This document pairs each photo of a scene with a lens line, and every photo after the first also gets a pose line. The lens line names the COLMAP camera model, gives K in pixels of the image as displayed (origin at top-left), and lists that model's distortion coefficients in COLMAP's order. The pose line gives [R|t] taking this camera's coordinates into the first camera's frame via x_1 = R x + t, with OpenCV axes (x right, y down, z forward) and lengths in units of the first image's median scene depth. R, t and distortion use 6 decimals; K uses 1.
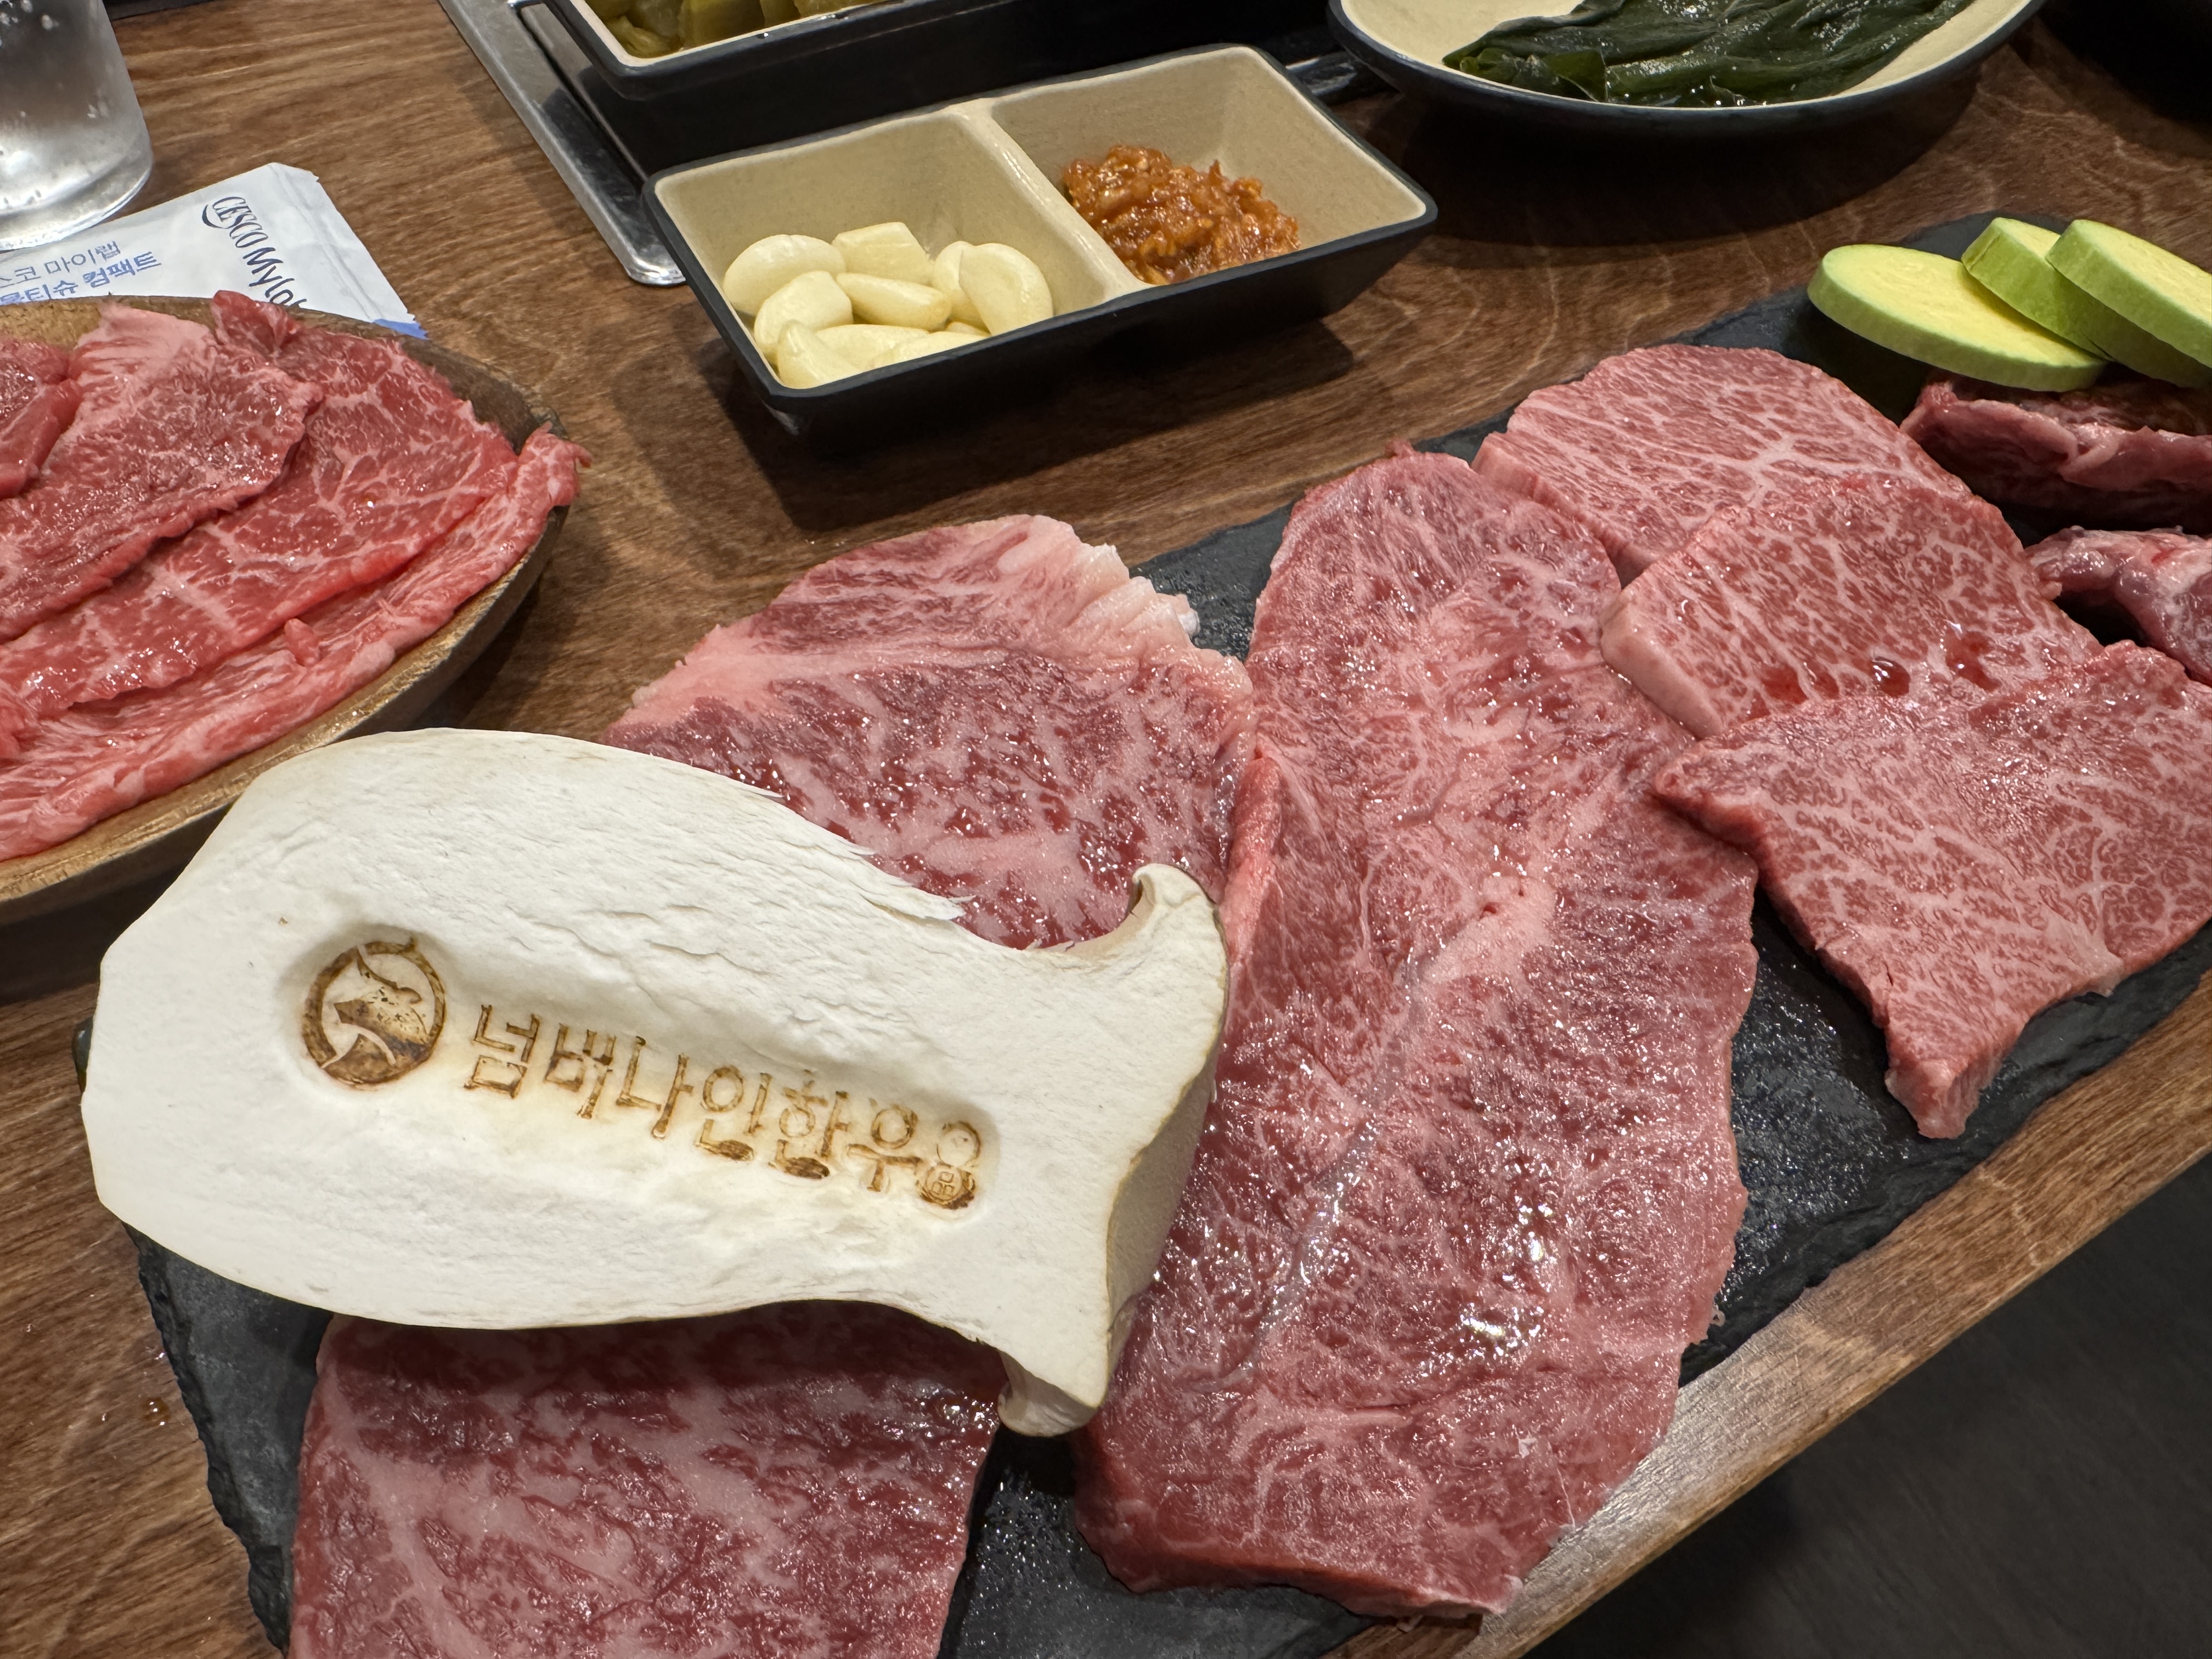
lens RADIAL K [[1555.2, 0, 1013.3], [0, 1555.2, 796.3], [0, 0, 1]] dist [-0.016478, 0.001689]
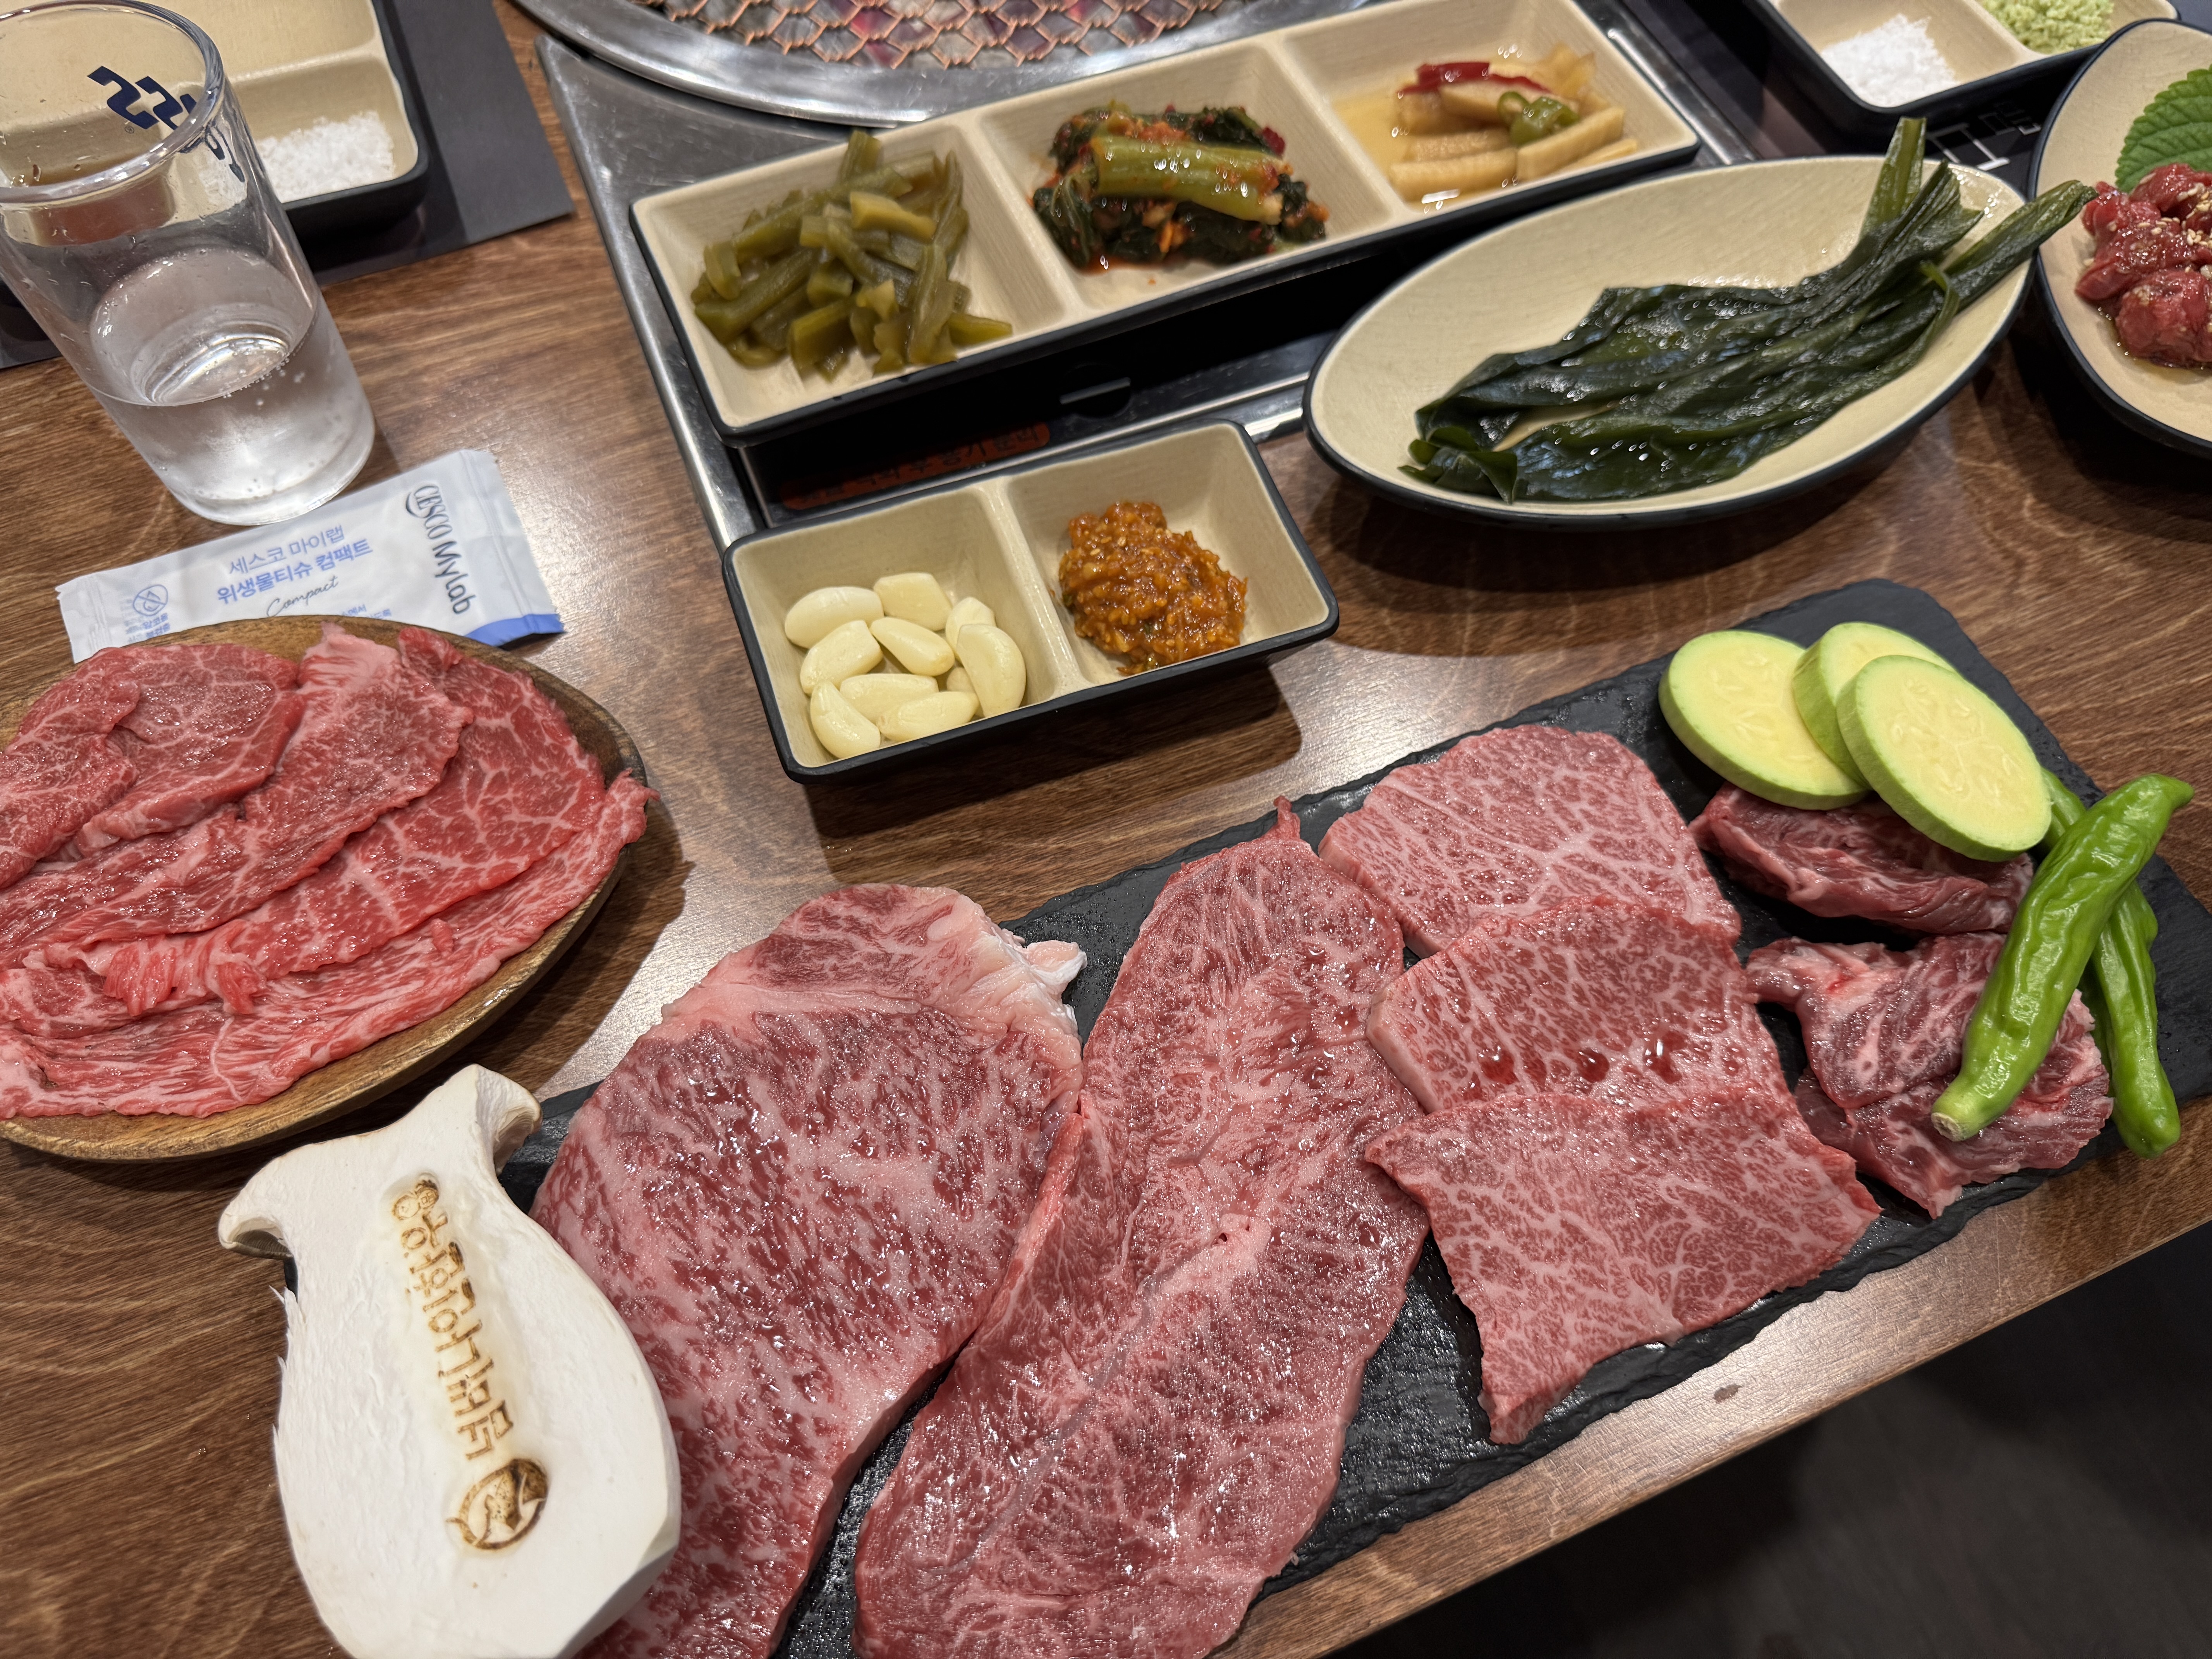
lens RADIAL K [[1555.2, 0, 1113.2], [0, 1555.2, 830.6], [0, 0, 1]] dist [-0.016478, 0.001689]
pose [[0.991689, 0.092135, -0.089799, 0.272785], [-0.080544, 0.988869, 0.125104, -0.424367], [0.100325, -0.116831, 0.988071, -0.337708]]
